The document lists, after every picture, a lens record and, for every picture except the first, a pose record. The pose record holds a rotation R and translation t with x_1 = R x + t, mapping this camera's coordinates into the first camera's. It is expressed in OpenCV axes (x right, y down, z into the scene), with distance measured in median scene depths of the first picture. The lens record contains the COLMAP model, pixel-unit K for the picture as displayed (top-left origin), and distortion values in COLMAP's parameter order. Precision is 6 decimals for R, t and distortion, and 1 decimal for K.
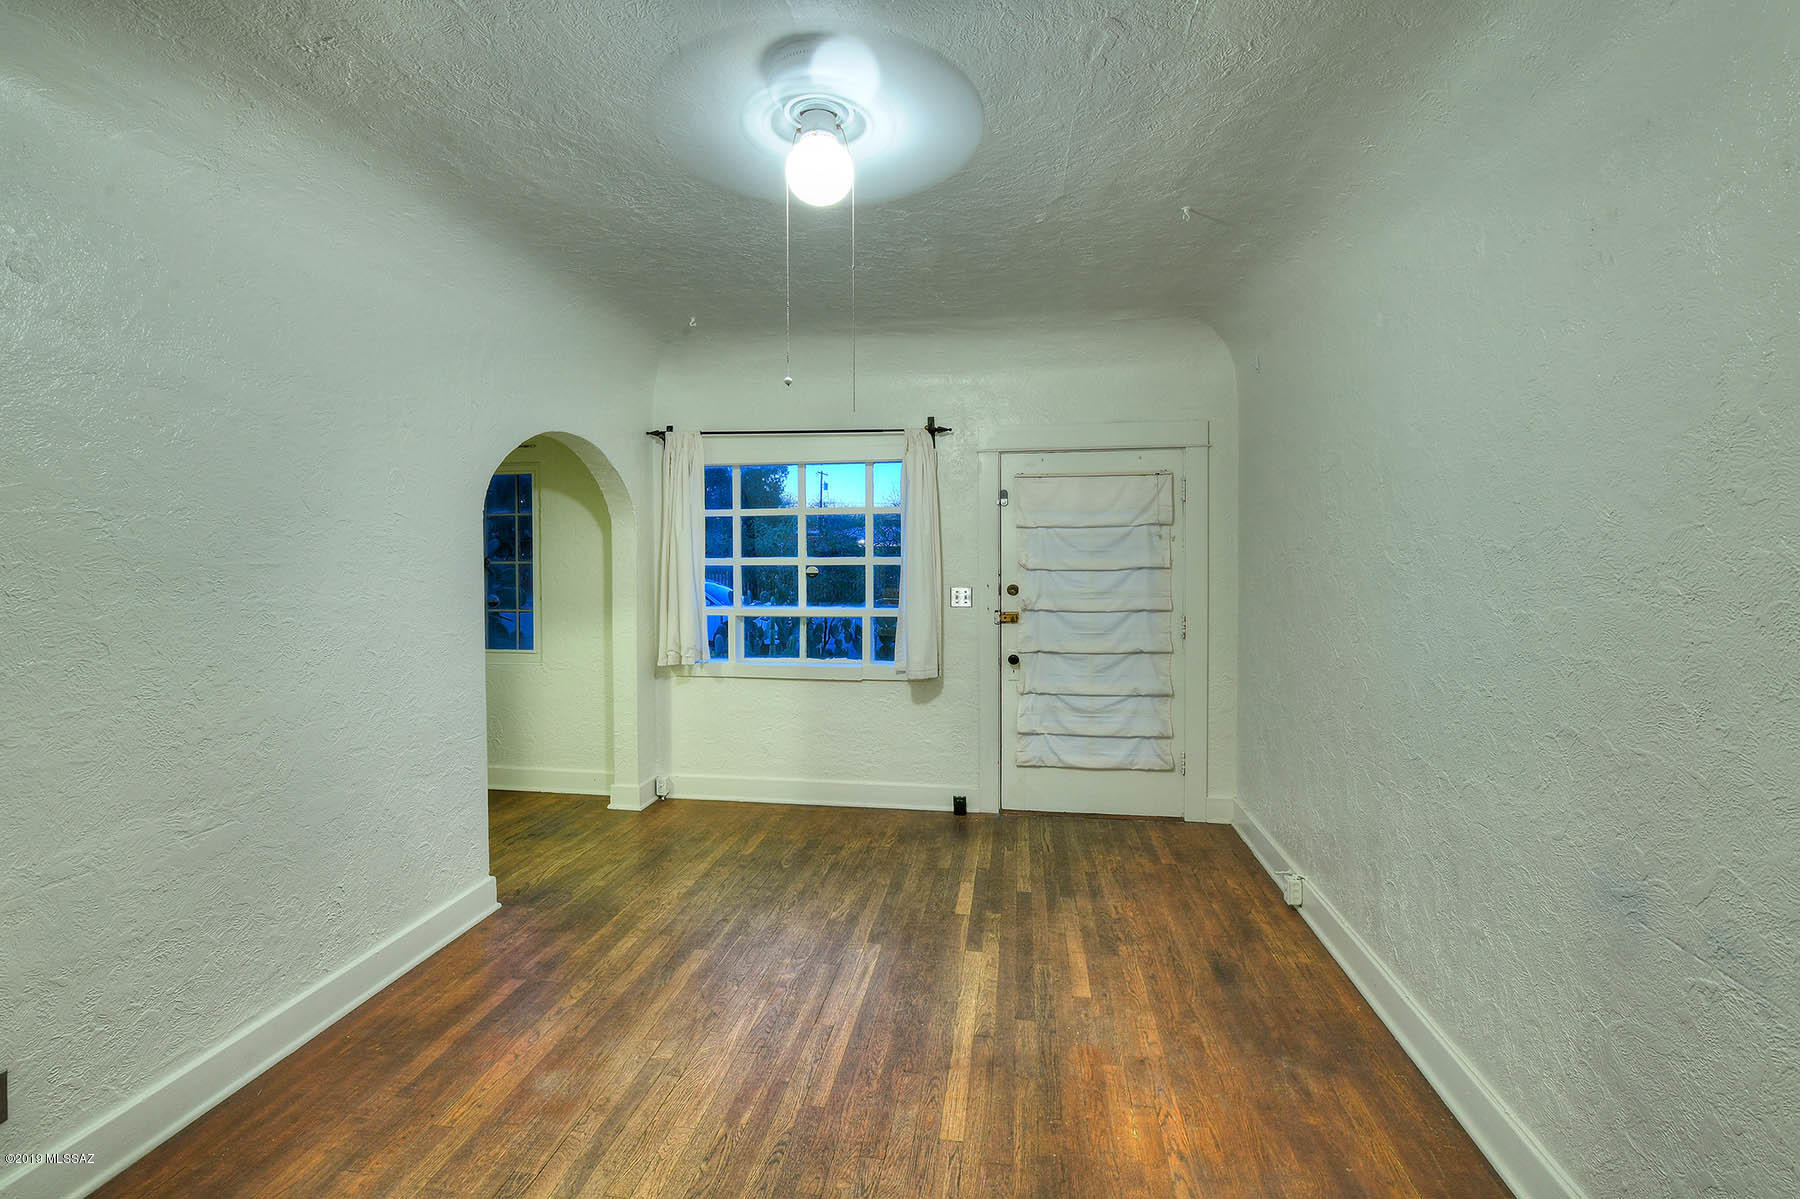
lens RADIAL K [[709.7, 0, 902.7], [0, 709.7, 549.6], [0, 0, 1]] dist [-0.008613, -0.000087]
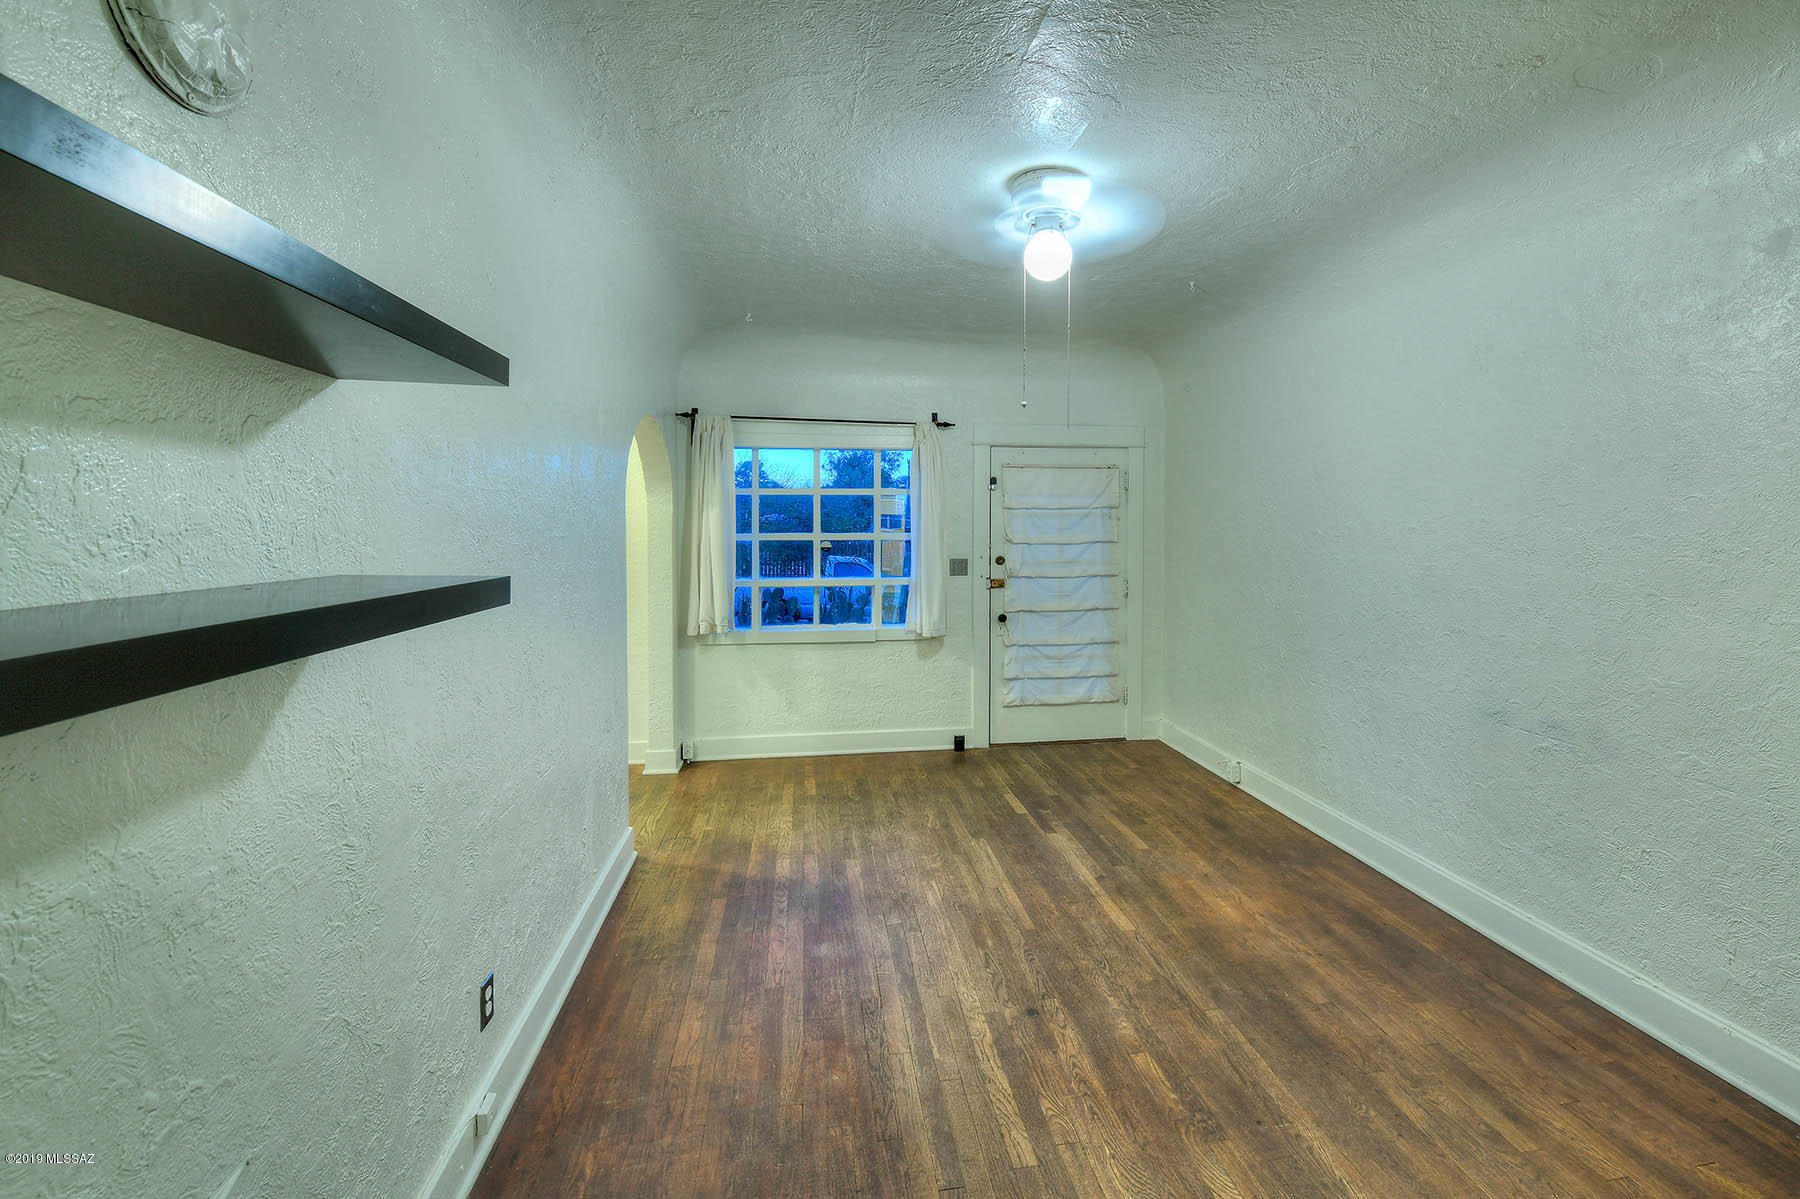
lens RADIAL K [[731.9, 0, 904.0], [0, 731.9, 528.3], [0, 0, 1]] dist [-0.001536, -0.000087]
pose [[0.954809, 0.003928, 0.297193, -0.380418], [-0.004188, 0.999991, 0.000236, 0.002929], [-0.297190, -0.001470, 0.954817, -0.140752]]
